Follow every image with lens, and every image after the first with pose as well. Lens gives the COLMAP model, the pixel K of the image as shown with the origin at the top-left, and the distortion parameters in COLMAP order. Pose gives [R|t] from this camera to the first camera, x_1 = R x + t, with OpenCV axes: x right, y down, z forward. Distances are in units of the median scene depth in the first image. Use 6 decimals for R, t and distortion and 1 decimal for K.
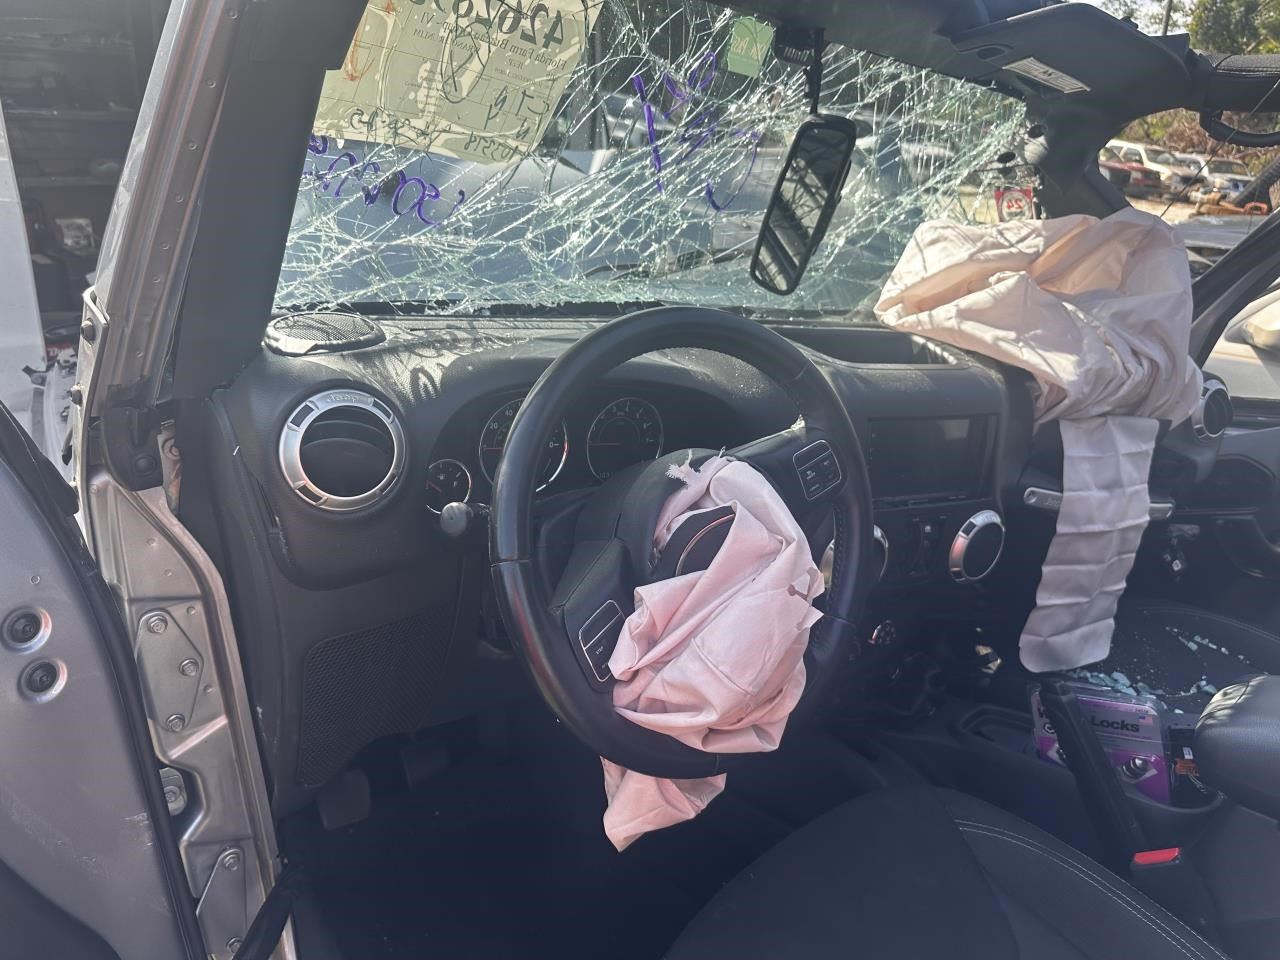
lens RADIAL K [[802.5, 0, 640.0], [0, 802.5, 480.0], [0, 0, 1]] dist [-0.000356, 0.000035]
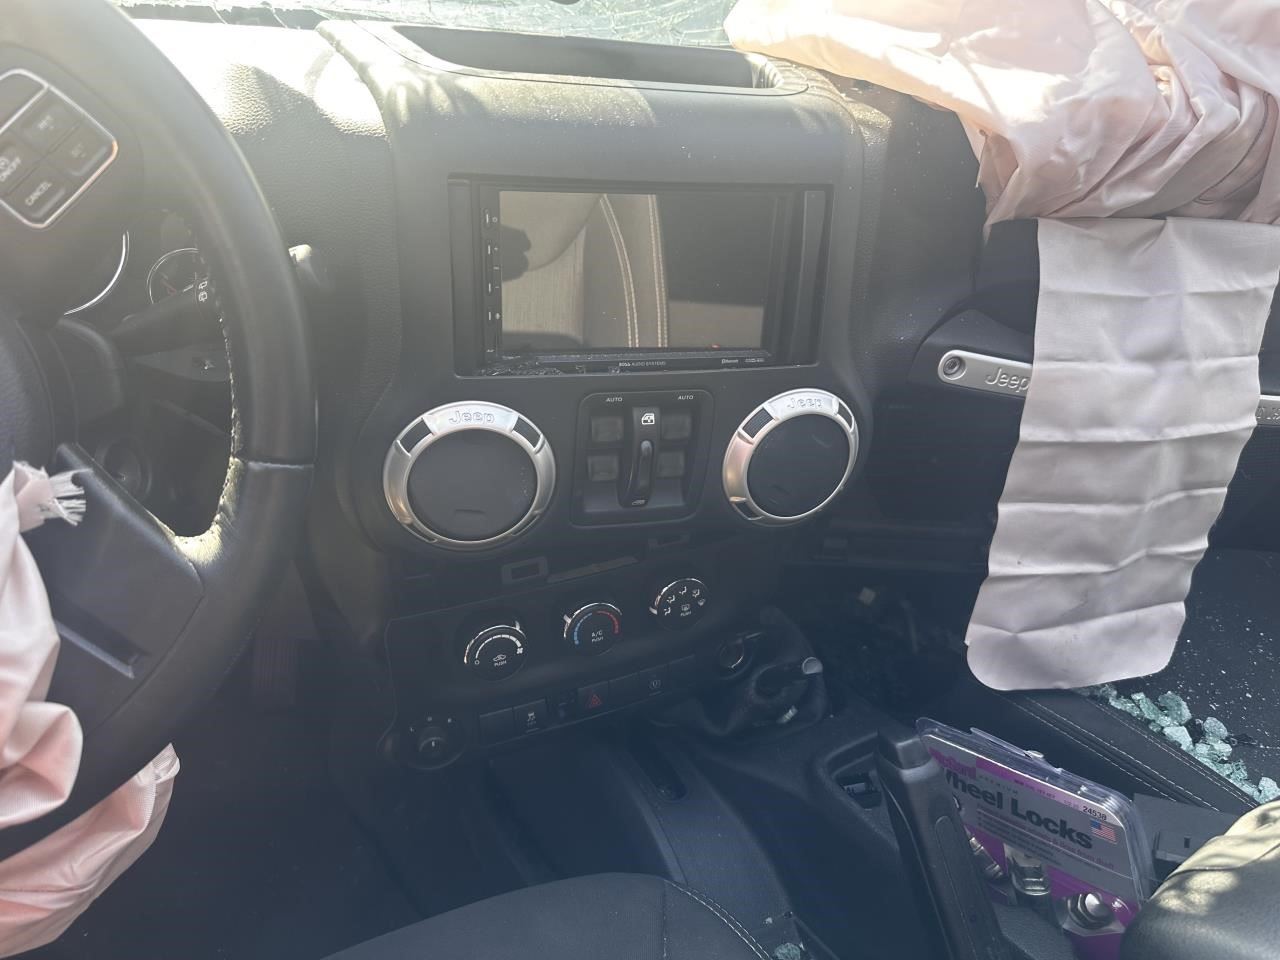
lens RADIAL K [[897.8, 0, 640.0], [0, 897.8, 480.0], [0, 0, 1]] dist [-0.003057, 0.002663]
pose [[0.979937, 0.040485, -0.195154, 0.380530], [-0.018982, 0.993660, 0.110817, 0.029807], [0.198403, -0.104889, 0.974492, 0.368967]]
